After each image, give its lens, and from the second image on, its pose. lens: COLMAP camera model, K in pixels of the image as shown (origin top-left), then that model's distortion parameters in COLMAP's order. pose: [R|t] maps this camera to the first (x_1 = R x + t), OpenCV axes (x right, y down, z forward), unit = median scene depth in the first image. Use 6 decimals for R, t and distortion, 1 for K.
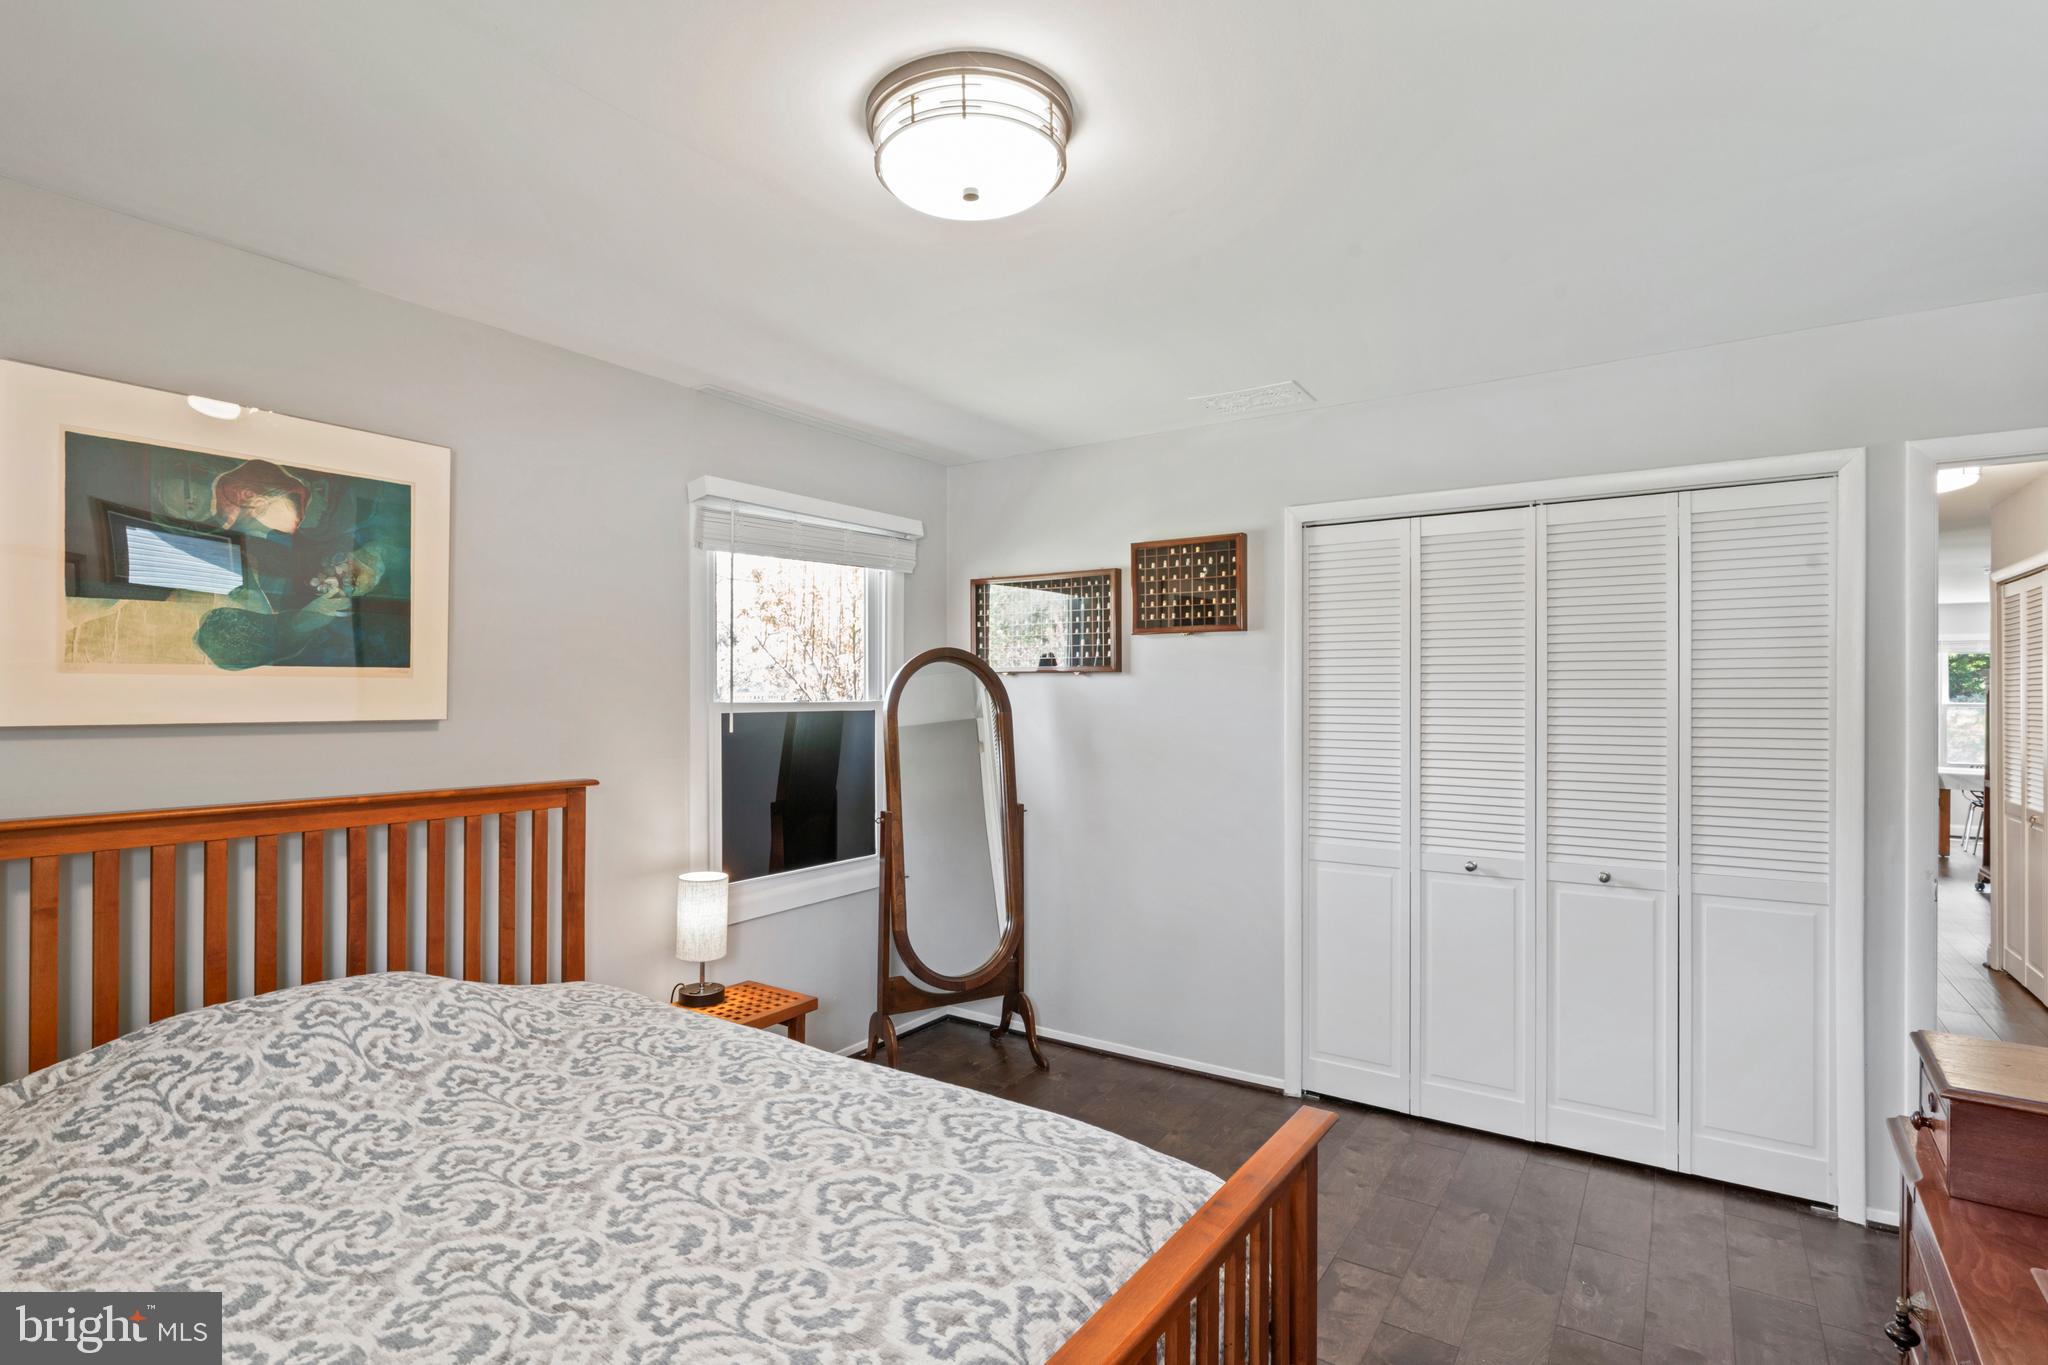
lens RADIAL K [[1010.2, 0, 1030.1], [0, 1010.2, 685.0], [0, 0, 1]] dist [-0.010191, 0.001536]
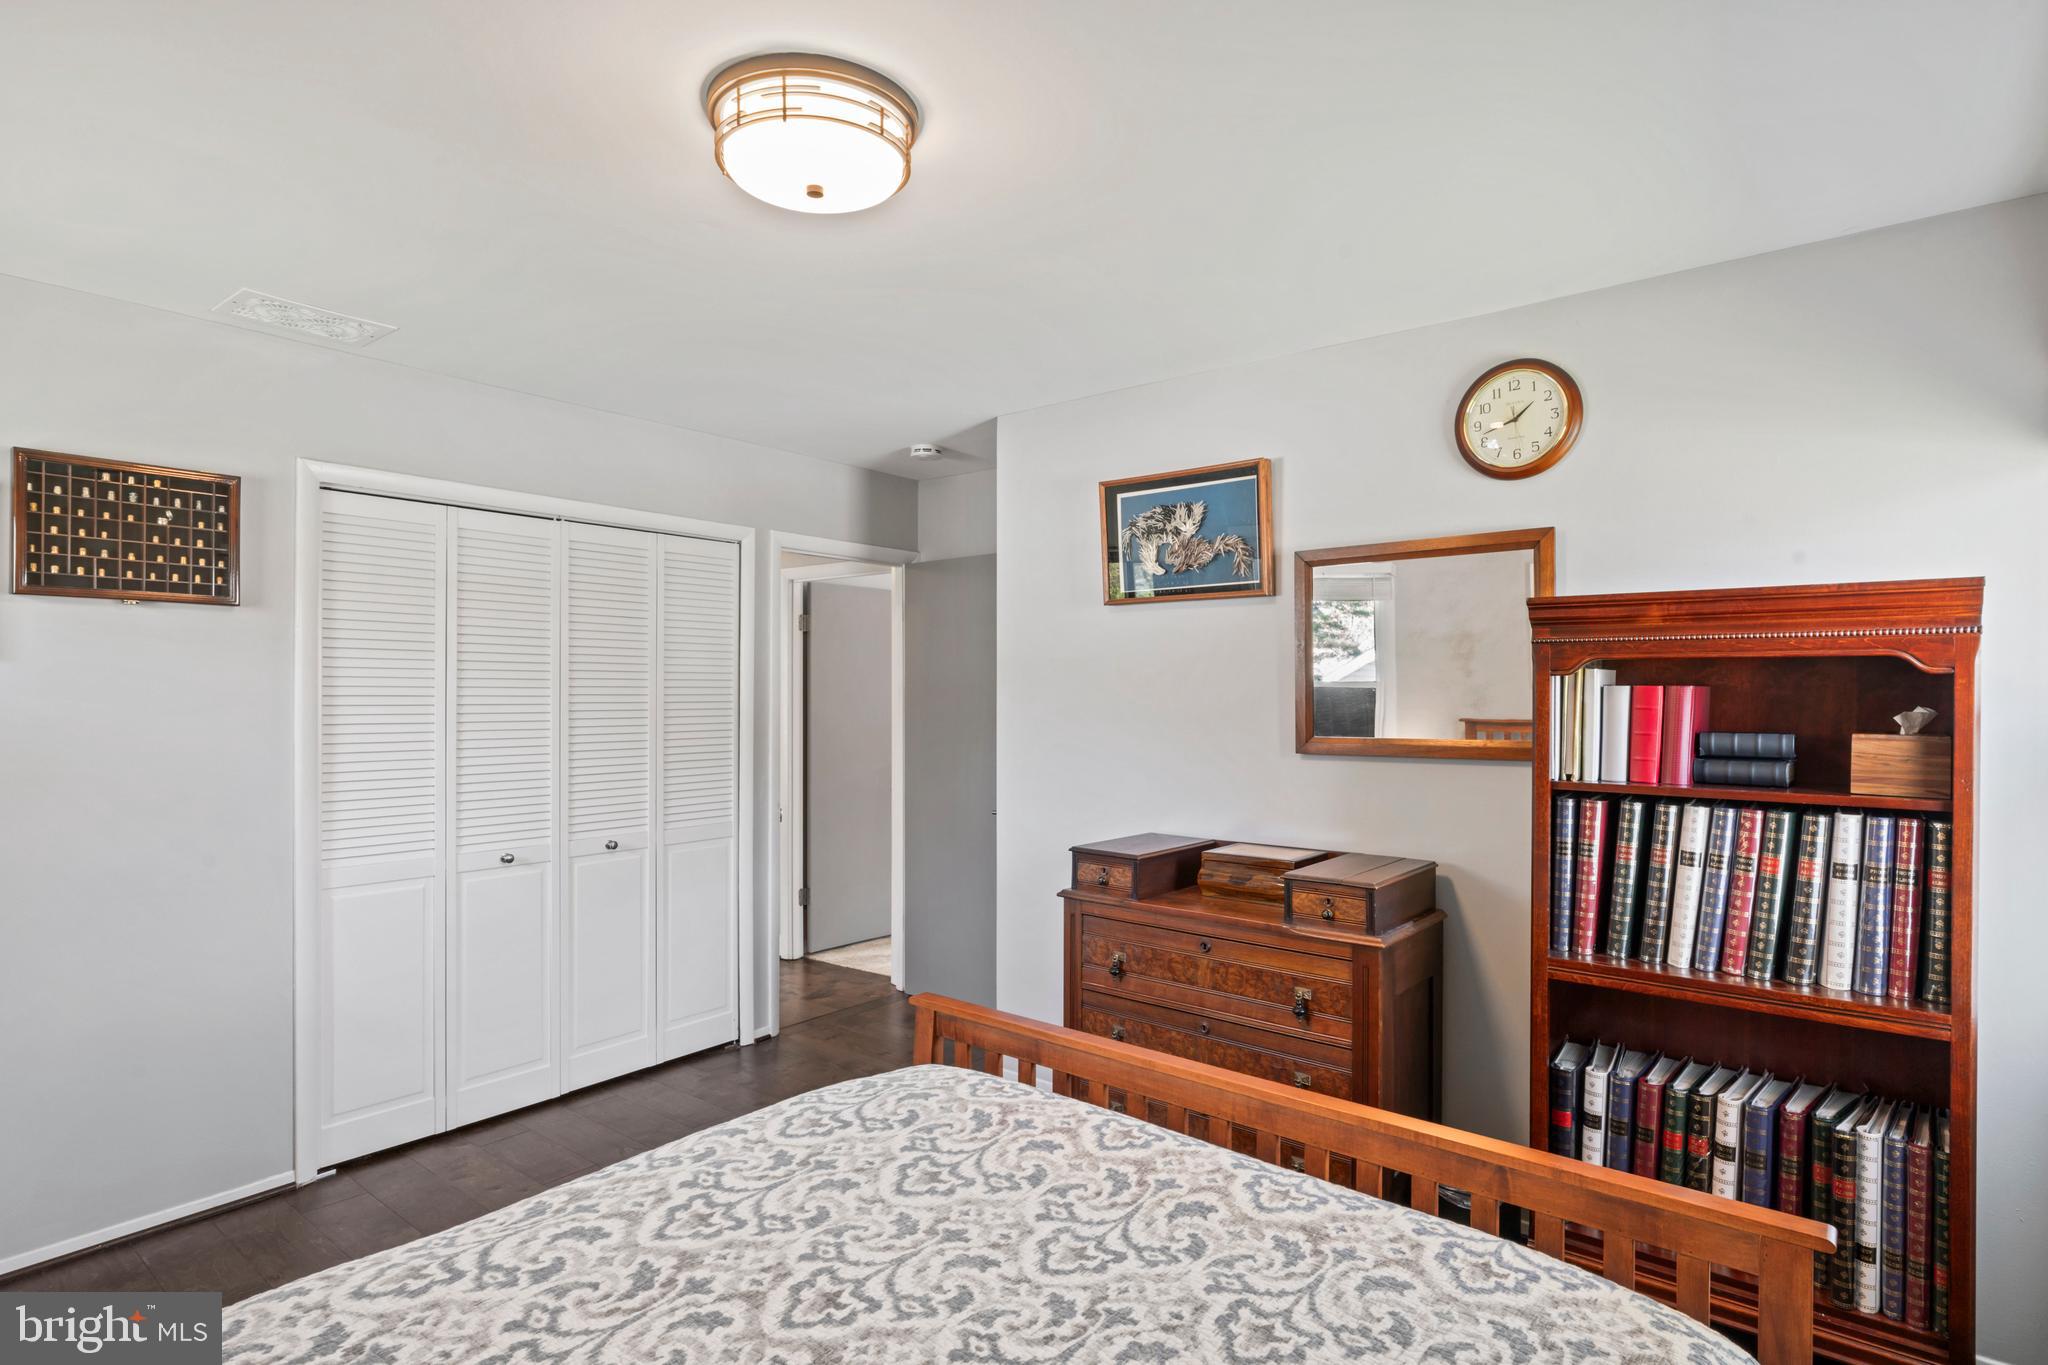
lens RADIAL K [[1053.1, 0, 1034.4], [0, 1053.1, 681.8], [0, 0, 1]] dist [-0.012692, 0.003290]
pose [[0.063254, 0.010928, 0.997938, -0.670113], [-0.012961, 0.999865, -0.010127, 0.003550], [-0.997913, -0.012294, 0.063387, 0.443026]]
